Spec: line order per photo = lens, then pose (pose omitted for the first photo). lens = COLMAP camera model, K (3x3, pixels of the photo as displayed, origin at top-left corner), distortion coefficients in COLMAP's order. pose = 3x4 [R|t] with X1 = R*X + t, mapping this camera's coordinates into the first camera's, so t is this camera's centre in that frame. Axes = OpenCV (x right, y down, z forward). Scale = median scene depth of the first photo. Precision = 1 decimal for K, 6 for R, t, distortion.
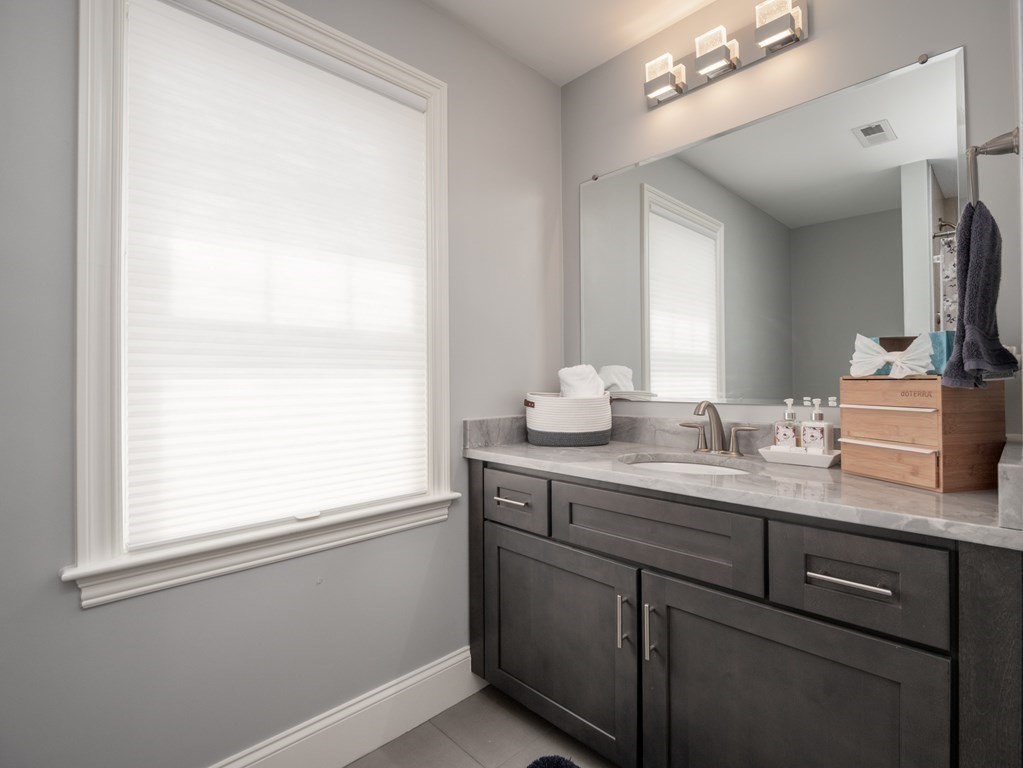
lens RADIAL K [[497.9, 0, 507.6], [0, 497.9, 377.6], [0, 0, 1]] dist [-0.001370, -0.011771]
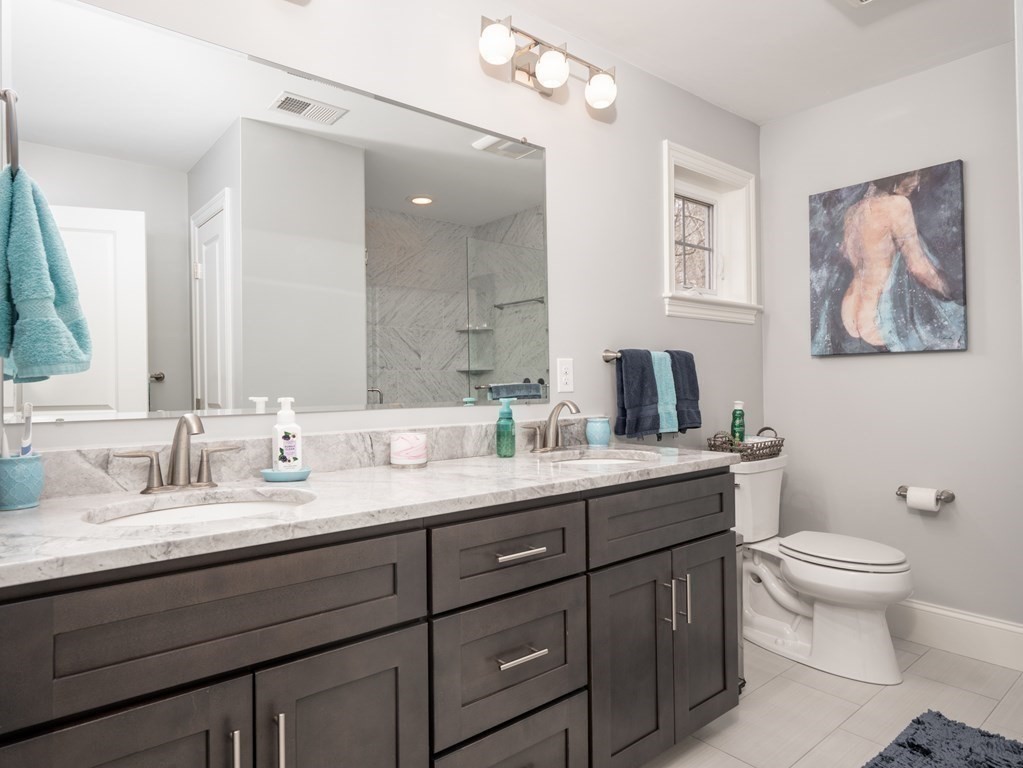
lens RADIAL K [[632.6, 0, 511.5], [0, 632.6, 384.0], [0, 0, 1]] dist [-0.000954, -0.000222]
pose [[0.062422, 0.009262, 0.998007, -0.655980], [0.001391, 0.999955, -0.009367, 0.026110], [-0.998049, 0.001973, 0.062406, 0.774795]]
